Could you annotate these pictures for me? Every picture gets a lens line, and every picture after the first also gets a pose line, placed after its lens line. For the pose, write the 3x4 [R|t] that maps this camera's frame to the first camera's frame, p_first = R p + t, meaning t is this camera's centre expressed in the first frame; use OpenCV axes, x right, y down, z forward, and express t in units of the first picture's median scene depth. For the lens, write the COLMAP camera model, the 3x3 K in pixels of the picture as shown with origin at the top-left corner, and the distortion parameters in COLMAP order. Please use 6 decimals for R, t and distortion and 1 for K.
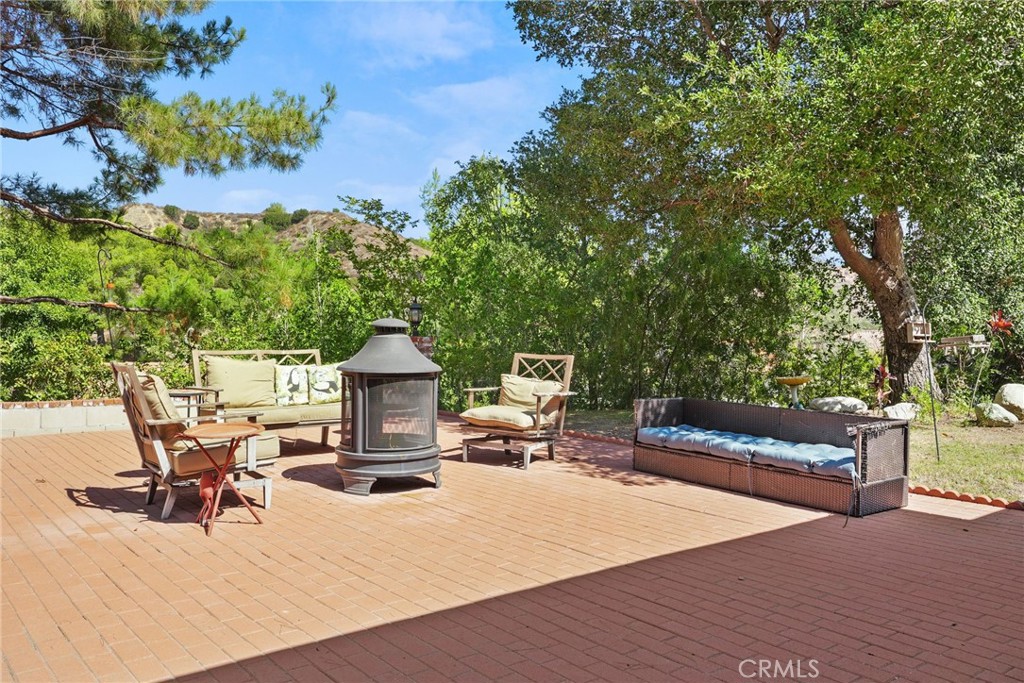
lens RADIAL K [[696.9, 0, 461.8], [0, 696.9, 353.8], [0, 0, 1]] dist [-0.001063, -0.002384]
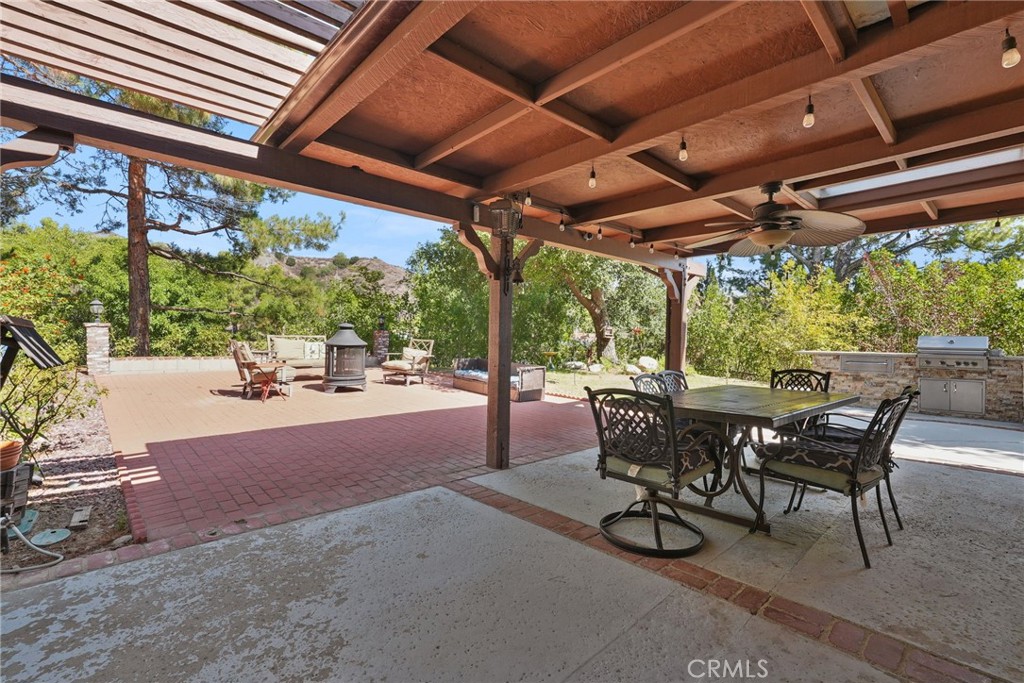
lens RADIAL K [[457.5, 0, 512.0], [0, 457.5, 341.5], [0, 0, 1]] dist [-0.000961, -0.000194]
pose [[0.998313, 0.017619, 0.055319, 0.335277], [-0.017583, 0.999845, -0.001146, 0.004157], [-0.055331, 0.000172, 0.998468, -0.554872]]
